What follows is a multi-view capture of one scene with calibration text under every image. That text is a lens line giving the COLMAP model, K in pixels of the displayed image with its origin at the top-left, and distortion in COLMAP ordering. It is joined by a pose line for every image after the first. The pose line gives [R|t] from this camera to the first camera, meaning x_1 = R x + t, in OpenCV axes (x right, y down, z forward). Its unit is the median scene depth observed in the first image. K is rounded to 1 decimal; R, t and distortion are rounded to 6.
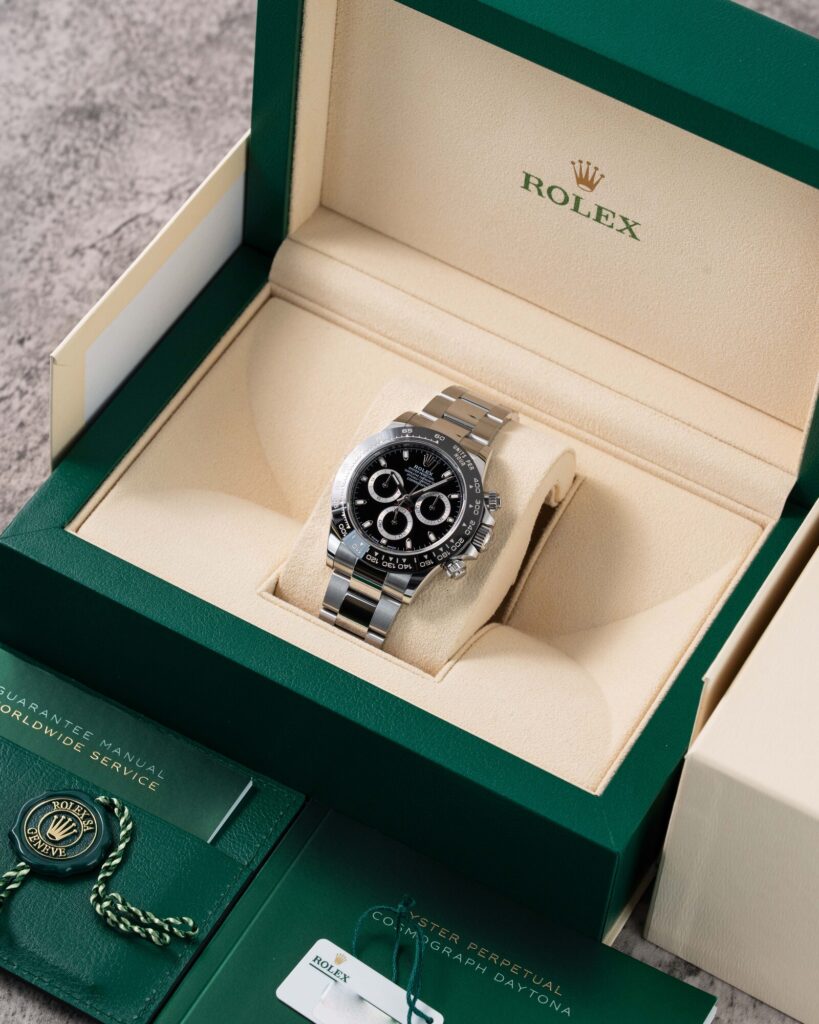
lens RADIAL K [[3612.9, 0, 409.5], [0, 3612.9, 512.0], [0, 0, 1]] dist [-0.007068, 0.173758]
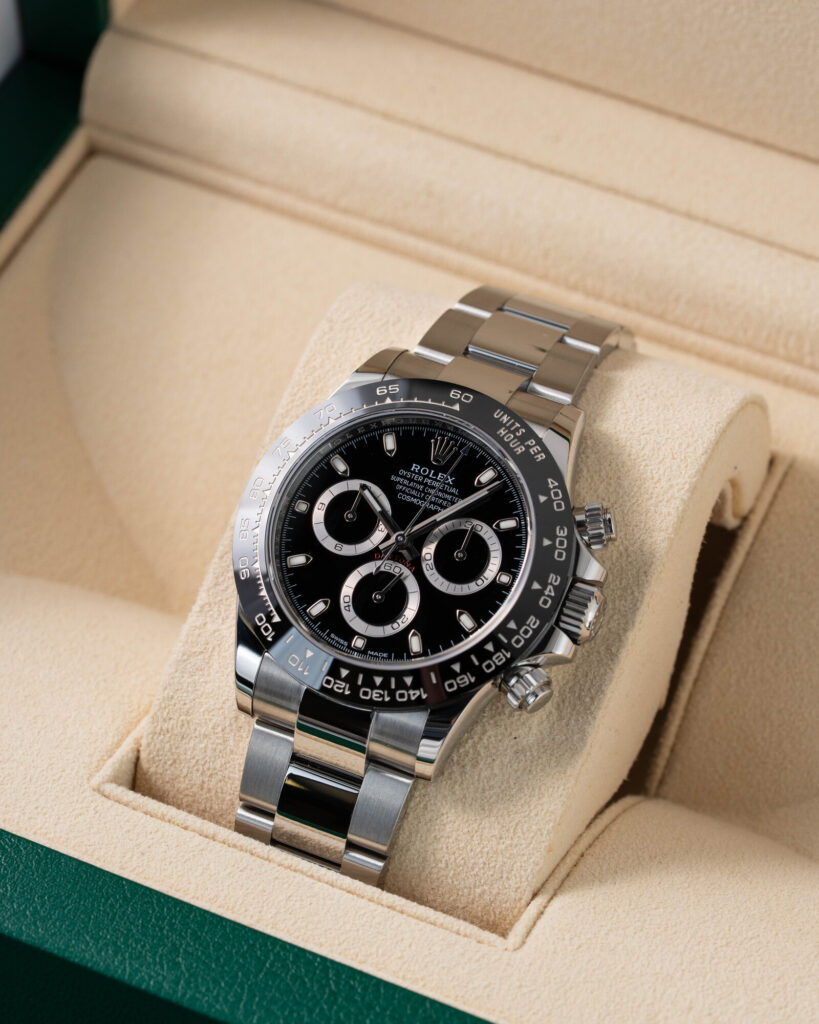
lens RADIAL K [[3612.9, 0, 409.5], [0, 3612.9, 512.0], [0, 0, 1]] dist [-0.007068, 0.173758]
pose [[0.993674, -0.105697, -0.037954, 0.017347], [0.104556, 0.994039, -0.030883, 0.006501], [0.040992, 0.026720, 0.998802, 0.555667]]
